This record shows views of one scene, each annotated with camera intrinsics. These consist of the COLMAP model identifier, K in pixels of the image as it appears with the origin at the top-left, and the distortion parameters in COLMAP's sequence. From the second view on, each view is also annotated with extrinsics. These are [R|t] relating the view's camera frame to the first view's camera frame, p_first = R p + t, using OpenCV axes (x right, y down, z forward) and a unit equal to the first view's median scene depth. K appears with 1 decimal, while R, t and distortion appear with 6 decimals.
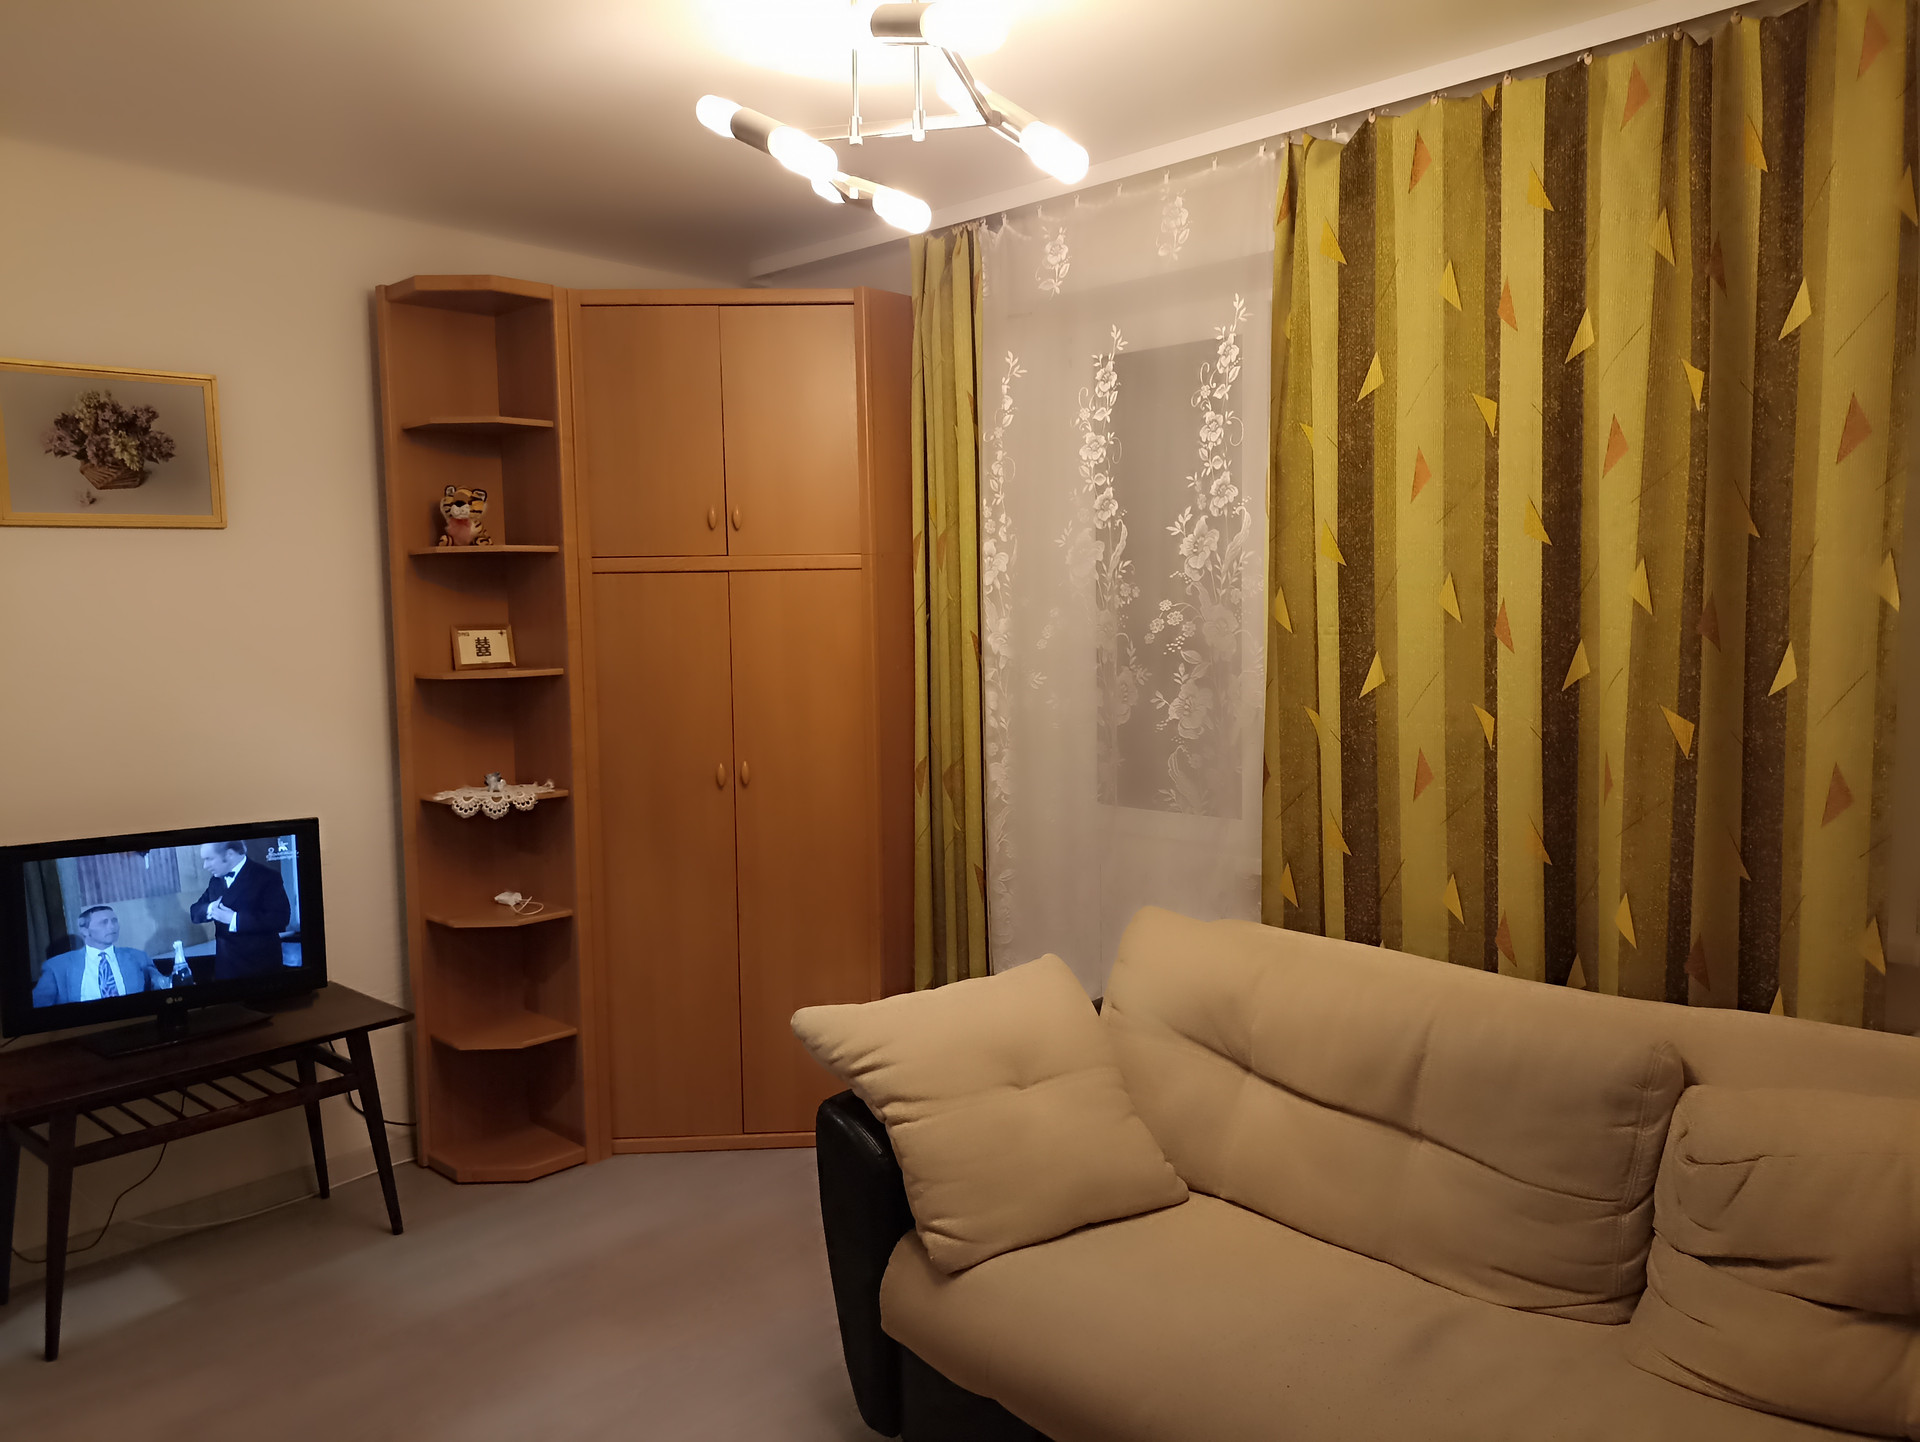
lens RADIAL K [[1438.0, 0, 960.8], [0, 1438.0, 708.5], [0, 0, 1]] dist [0.032272, -0.000325]
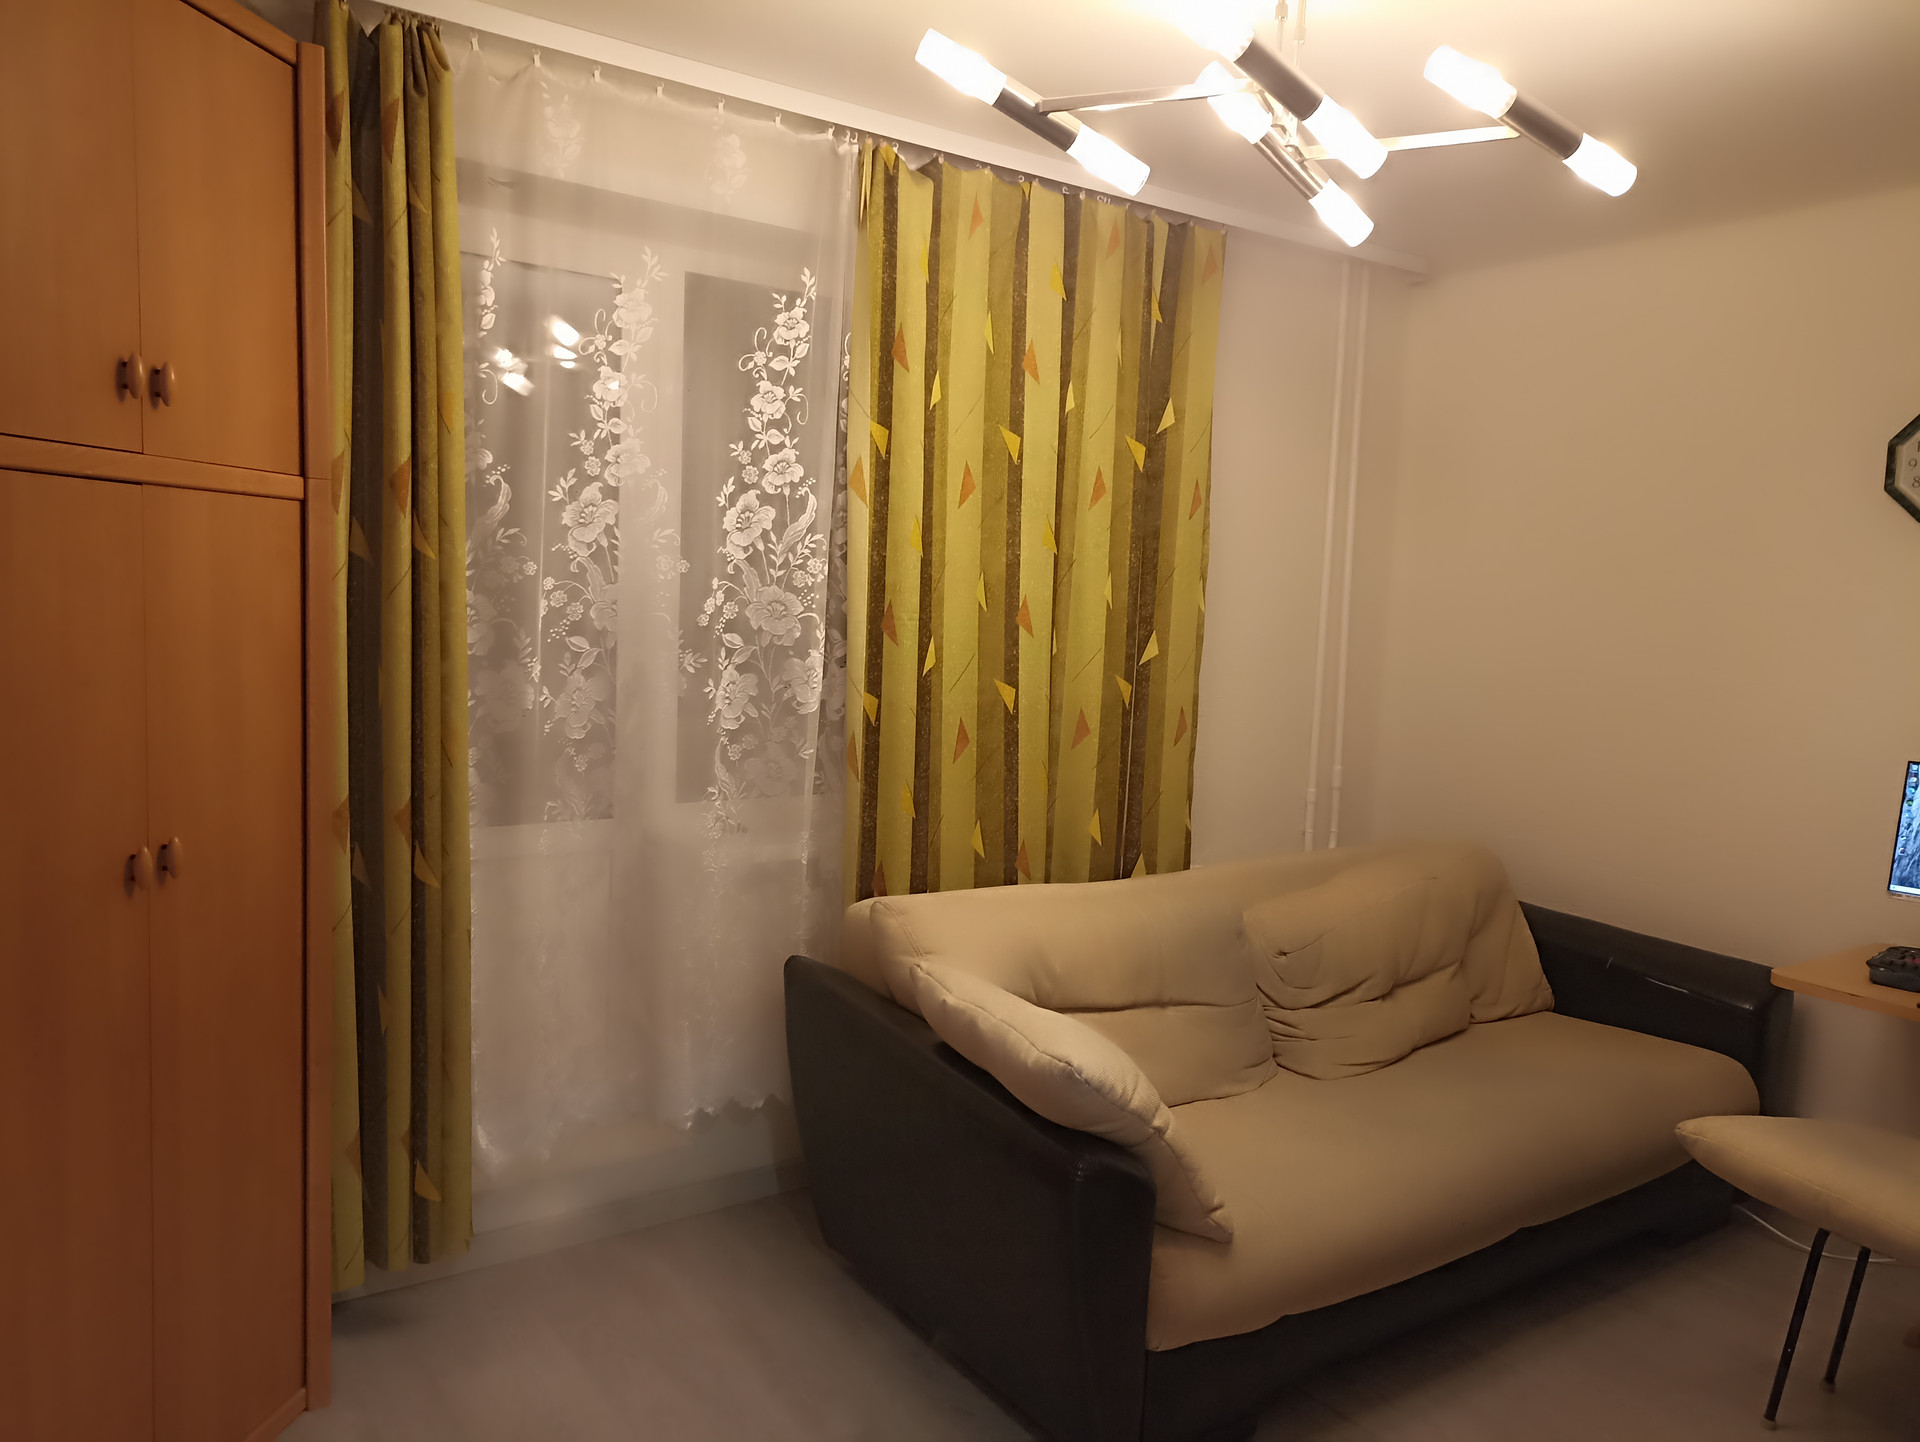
lens RADIAL K [[1261.2, 0, 960.6], [0, 1261.2, 734.8], [0, 0, 1]] dist [0.017064, -0.002857]
pose [[0.225413, -0.064738, 0.972110, -0.624226], [0.045232, 0.997409, 0.055934, -0.014893], [-0.973213, 0.031363, 0.227757, 0.697090]]
